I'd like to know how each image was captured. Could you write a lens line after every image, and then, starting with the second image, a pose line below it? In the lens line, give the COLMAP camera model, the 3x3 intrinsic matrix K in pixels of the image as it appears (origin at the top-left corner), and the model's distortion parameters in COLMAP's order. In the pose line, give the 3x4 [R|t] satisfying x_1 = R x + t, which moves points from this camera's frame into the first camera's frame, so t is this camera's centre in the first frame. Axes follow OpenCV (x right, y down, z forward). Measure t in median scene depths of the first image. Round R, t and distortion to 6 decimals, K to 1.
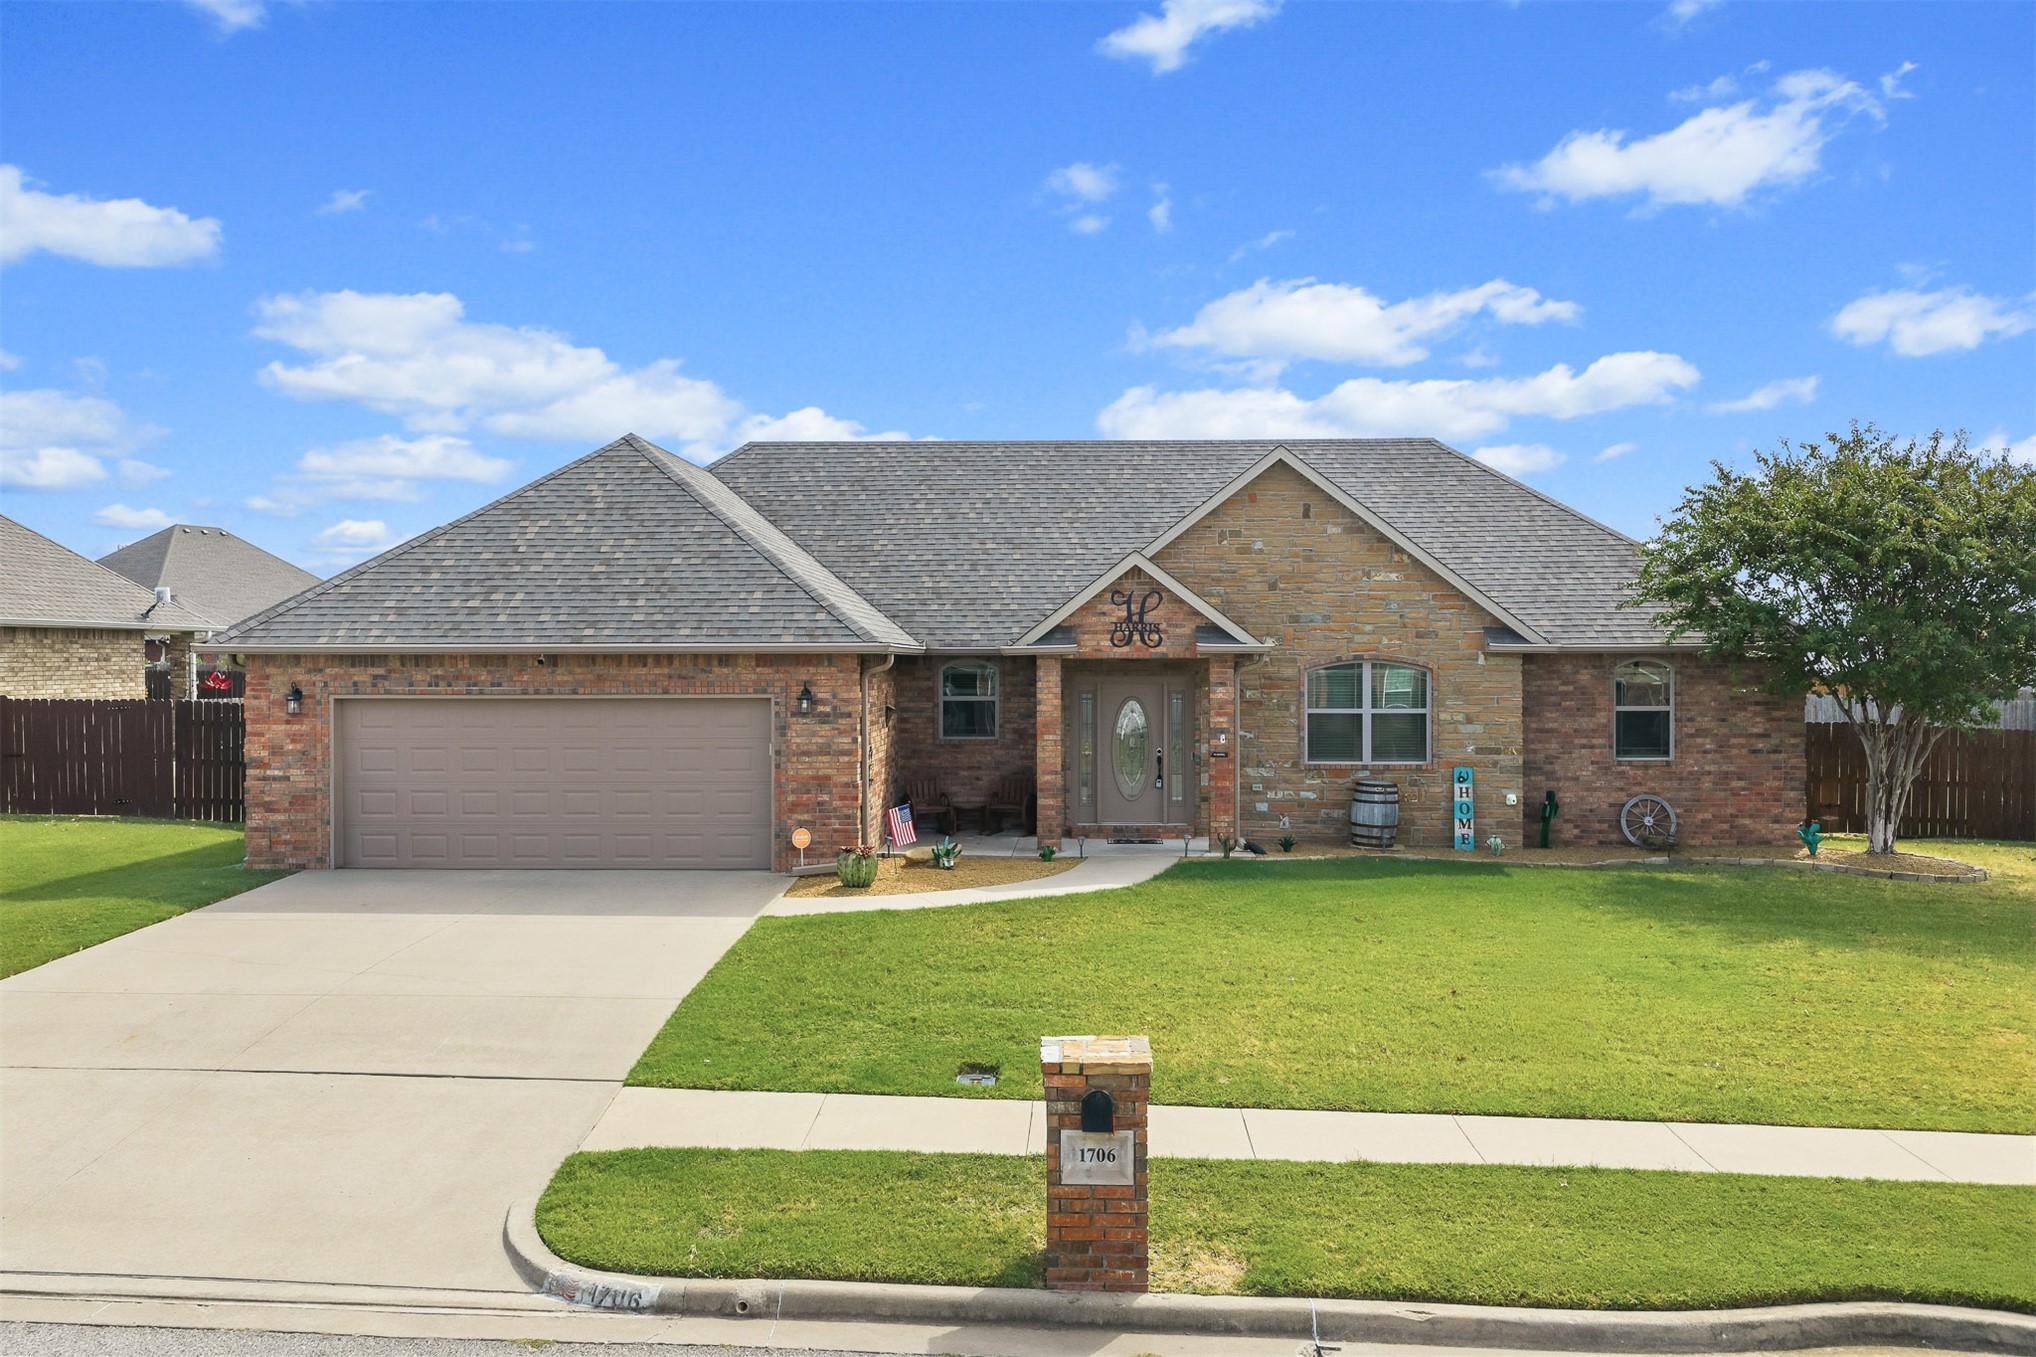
lens RADIAL K [[1687.4, 0, 1016.5], [0, 1687.4, 704.4], [0, 0, 1]] dist [0.015650, -0.043871]
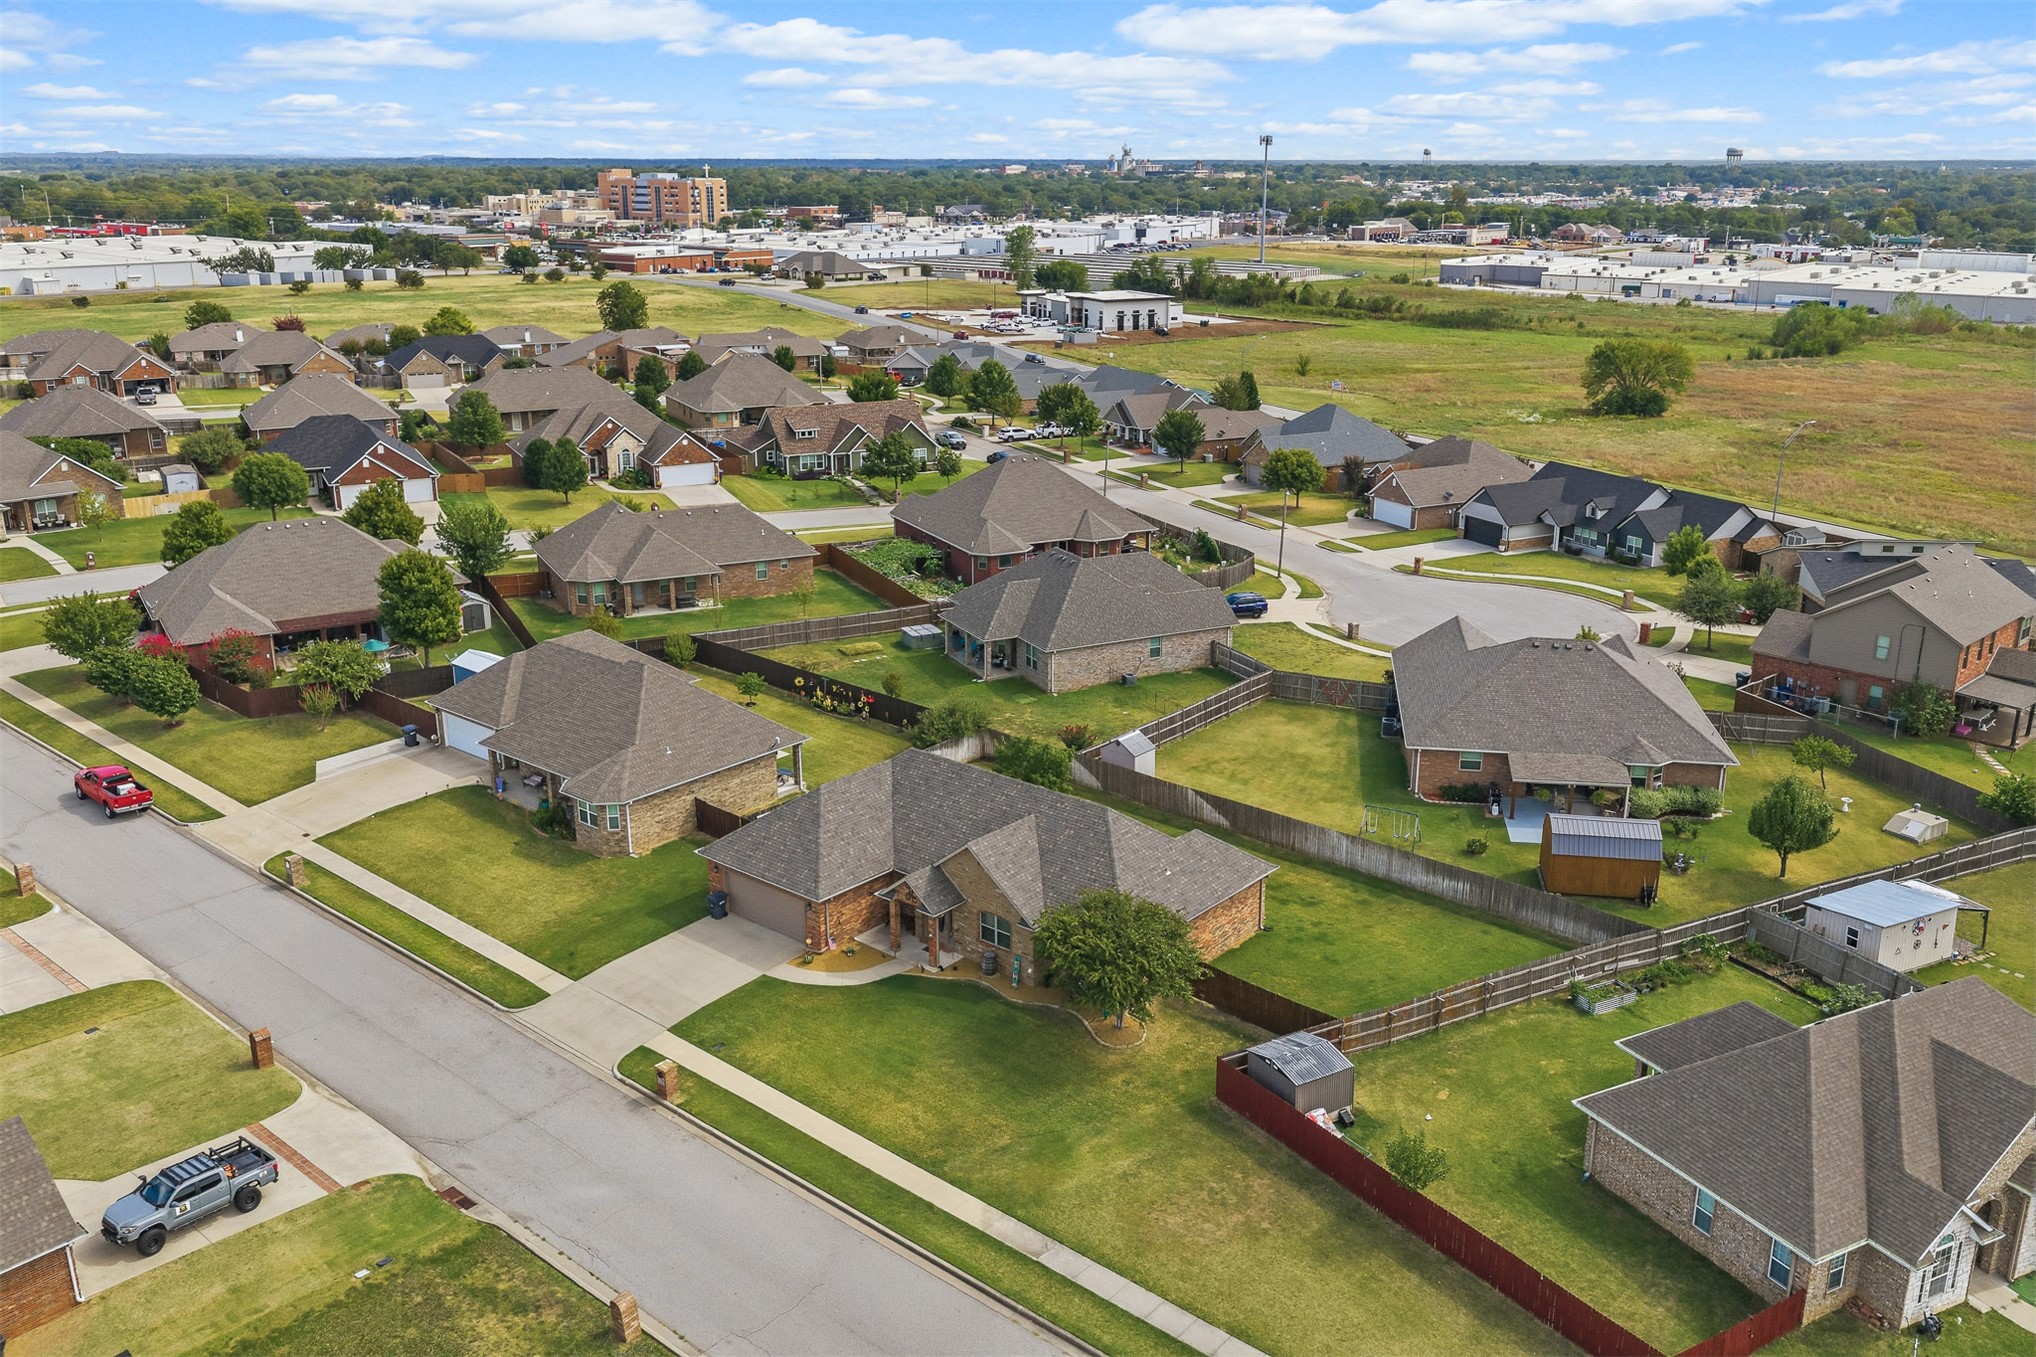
lens RADIAL K [[1687.4, 0, 1016.5], [0, 1687.4, 704.4], [0, 0, 1]] dist [0.015650, -0.043871]
pose [[0.784950, 0.193923, -0.588428, 1.967961], [-0.013483, 0.954875, 0.296703, -1.296757], [0.619412, -0.224963, 0.752144, -1.166548]]
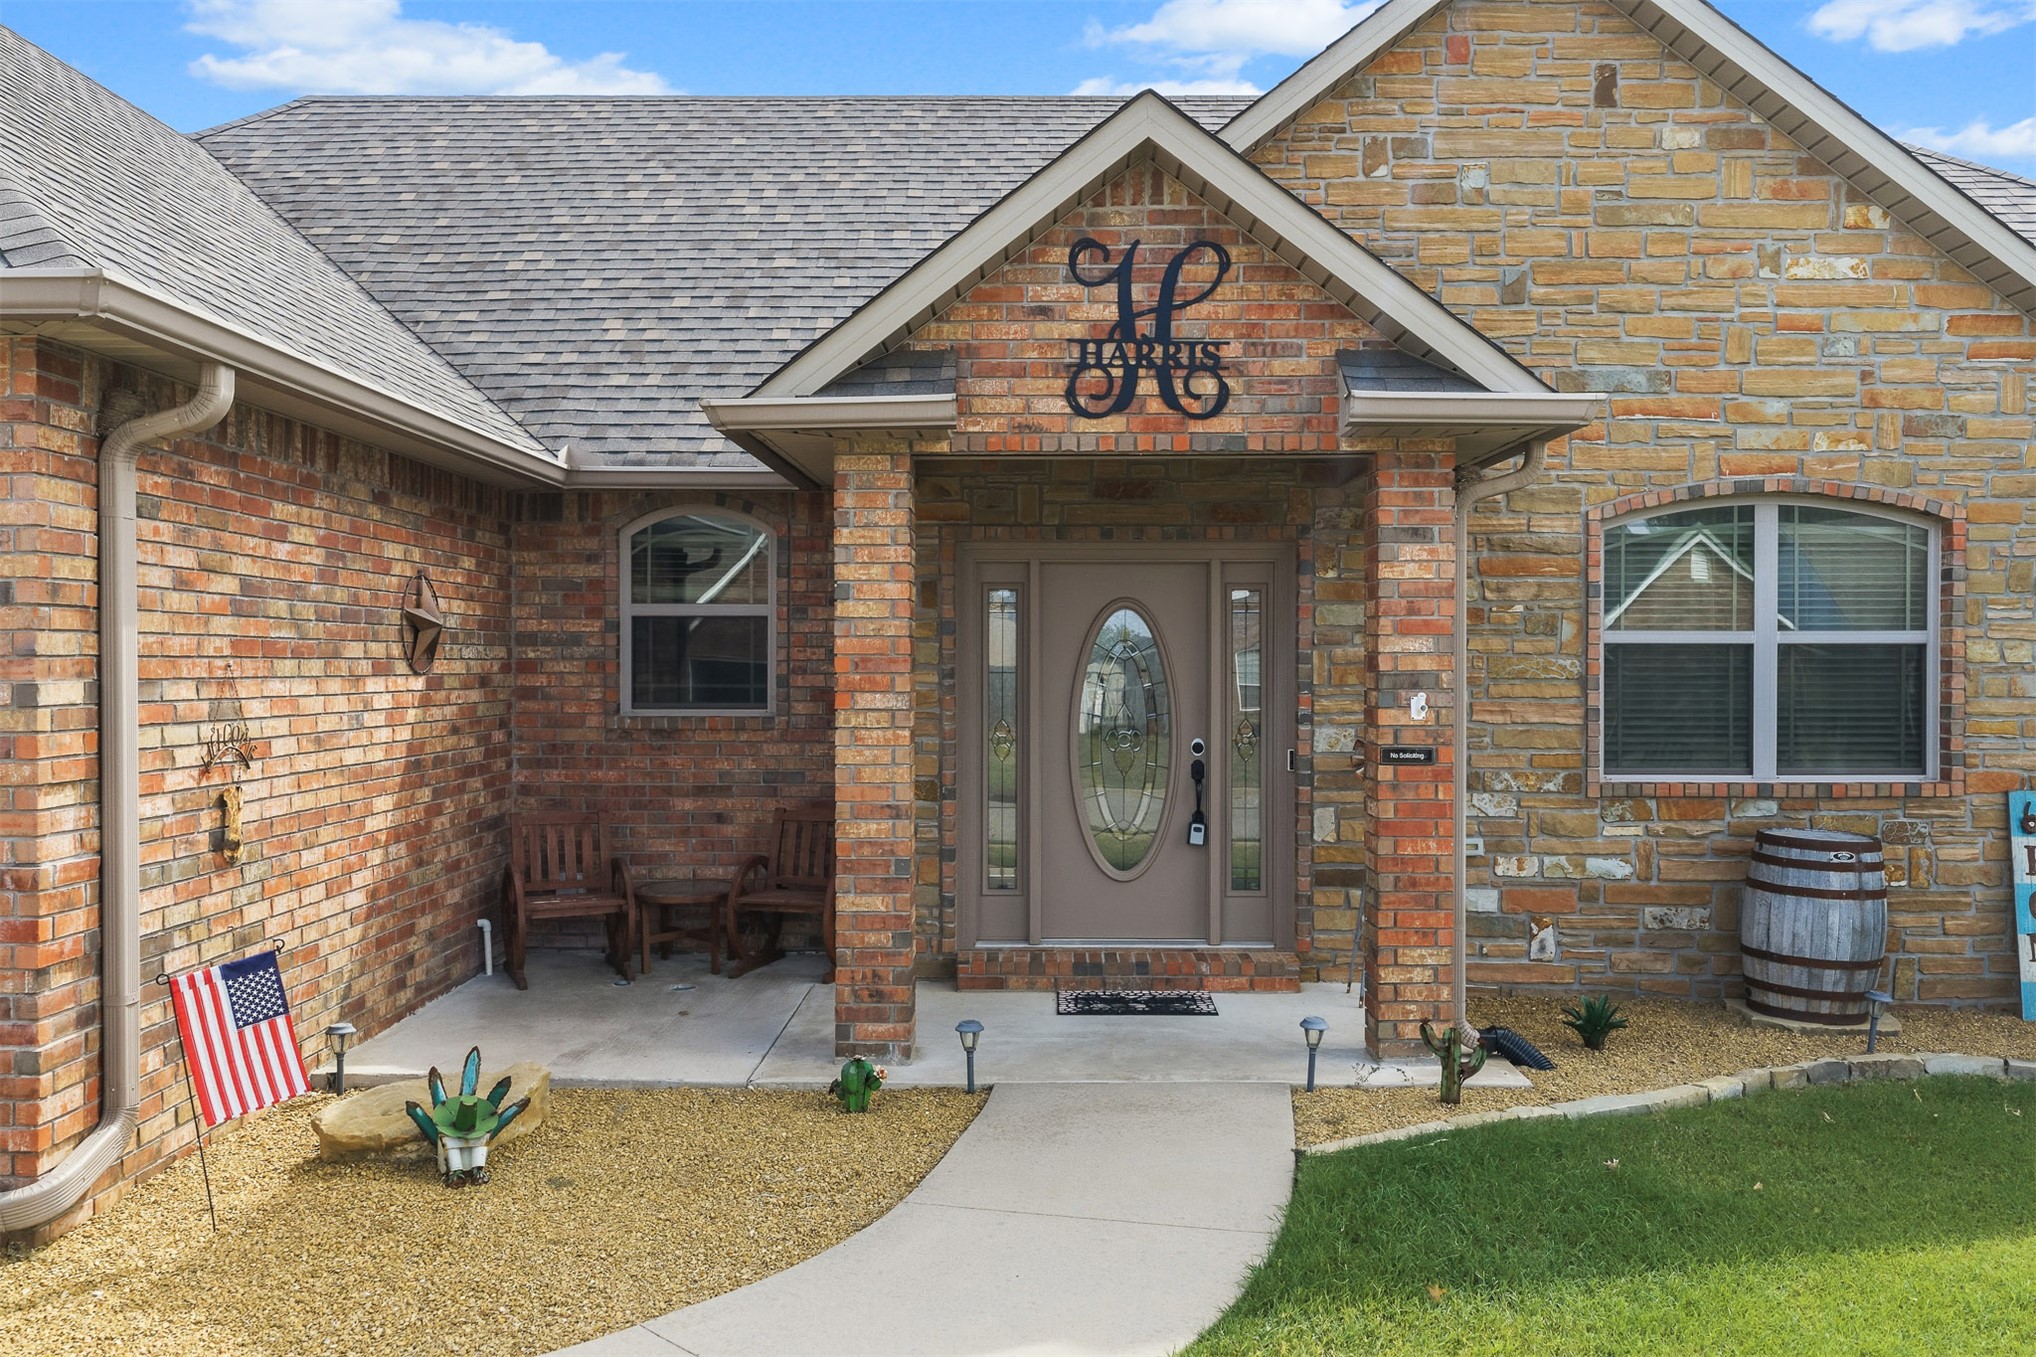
lens RADIAL K [[1699.1, 0, 1024.8], [0, 1699.1, 685.8], [0, 0, 1]] dist [0.012866, -0.024256]
pose [[0.999553, 0.002003, 0.029818, 0.036834], [-0.001629, 0.999920, -0.012572, 0.019825], [-0.029841, 0.012518, 0.999476, 0.651938]]
